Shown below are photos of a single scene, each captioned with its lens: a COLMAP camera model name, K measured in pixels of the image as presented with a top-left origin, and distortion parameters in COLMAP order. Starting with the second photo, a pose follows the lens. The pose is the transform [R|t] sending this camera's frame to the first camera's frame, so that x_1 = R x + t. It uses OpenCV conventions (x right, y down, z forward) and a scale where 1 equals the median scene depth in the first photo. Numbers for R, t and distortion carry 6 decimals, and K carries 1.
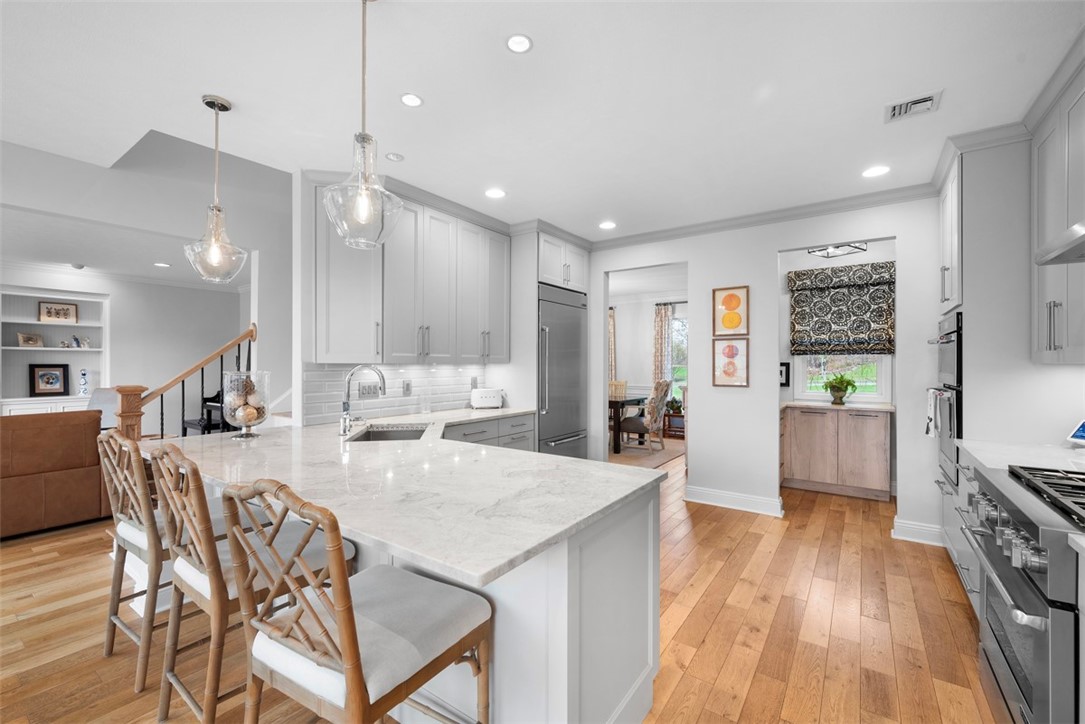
lens RADIAL K [[449.1, 0, 545.8], [0, 449.1, 362.1], [0, 0, 1]] dist [-0.001834, 0.000095]
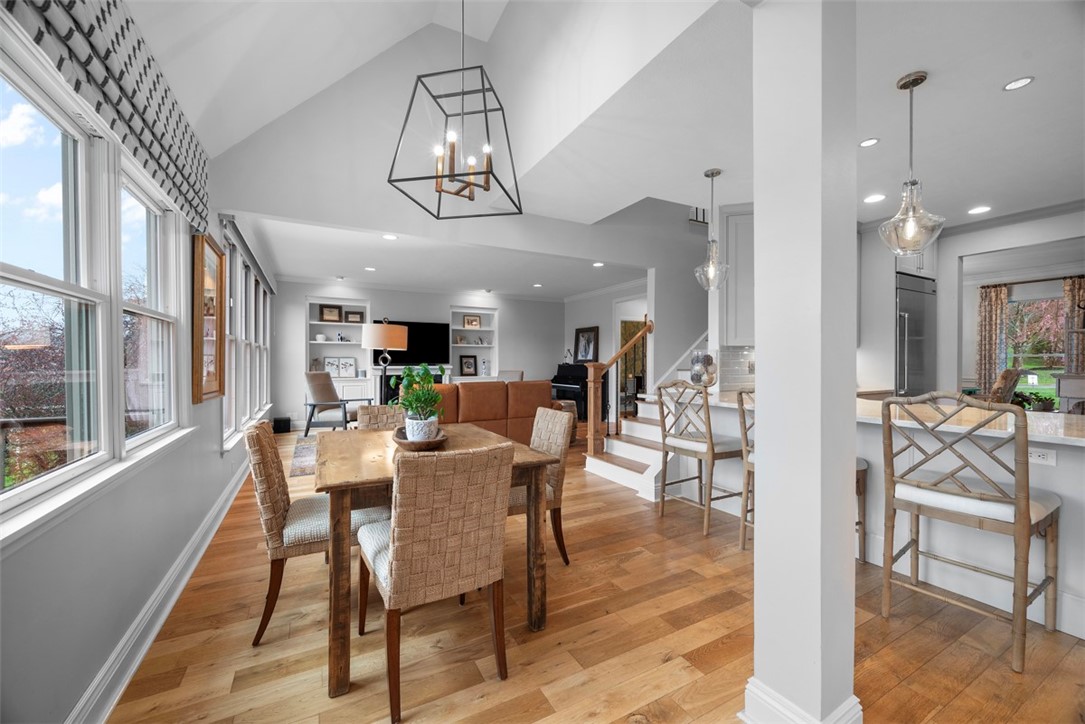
lens RADIAL K [[425.3, 0, 544.2], [0, 425.3, 363.9], [0, 0, 1]] dist [-0.002020, -0.000271]
pose [[0.896550, 0.001604, -0.442940, -0.223987], [0.001938, 0.999970, 0.007545, 0.023881], [0.442939, -0.007623, 0.896520, -0.209669]]
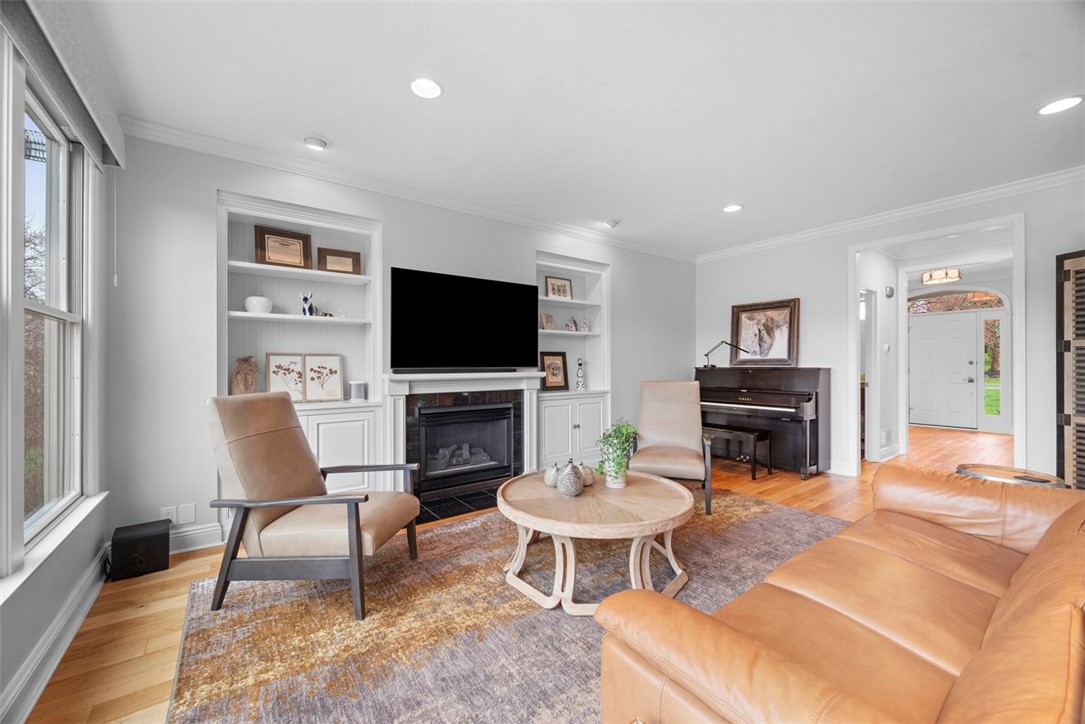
lens RADIAL K [[425.3, 0, 543.6], [0, 425.3, 362.3], [0, 0, 1]] dist [-0.002020, -0.000271]
pose [[0.950132, -0.005641, -0.311797, -0.900164], [0.005758, 0.999983, -0.000546, 0.025099], [0.311795, -0.001276, 0.950149, 0.254614]]
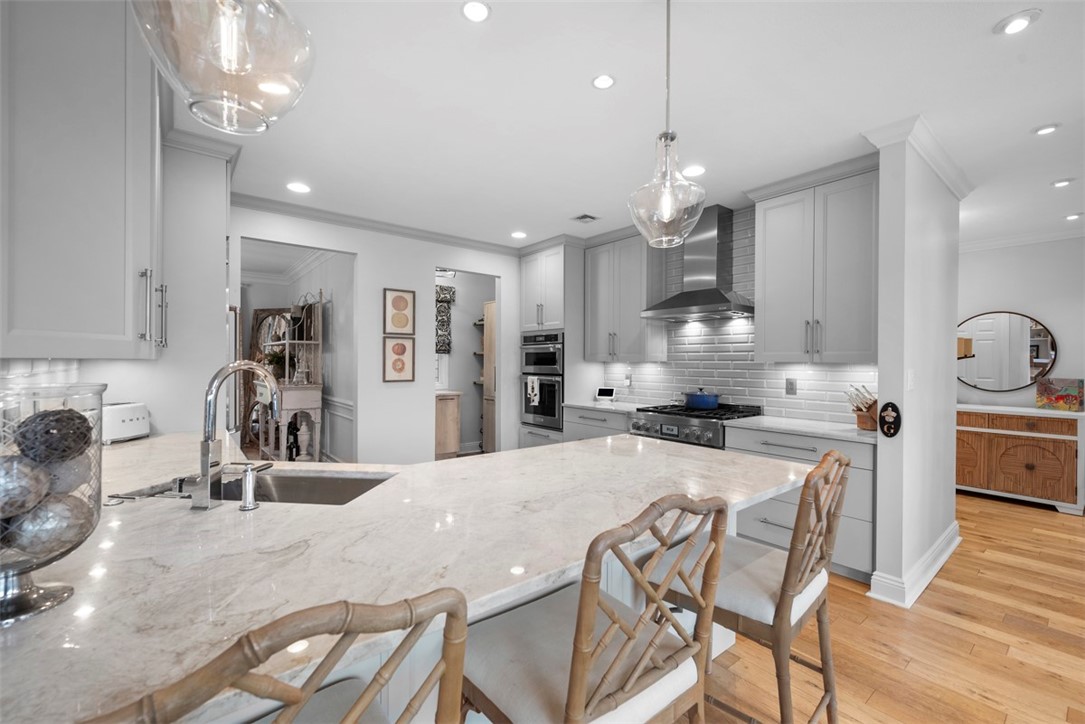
lens RADIAL K [[449.1, 0, 544.9], [0, 449.1, 362.8], [0, 0, 1]] dist [-0.001834, 0.000095]
pose [[0.274492, -0.003153, 0.961584, -0.359849], [-0.006303, 0.999967, 0.005078, 0.001293], [-0.961569, -0.007455, 0.274463, 0.248791]]
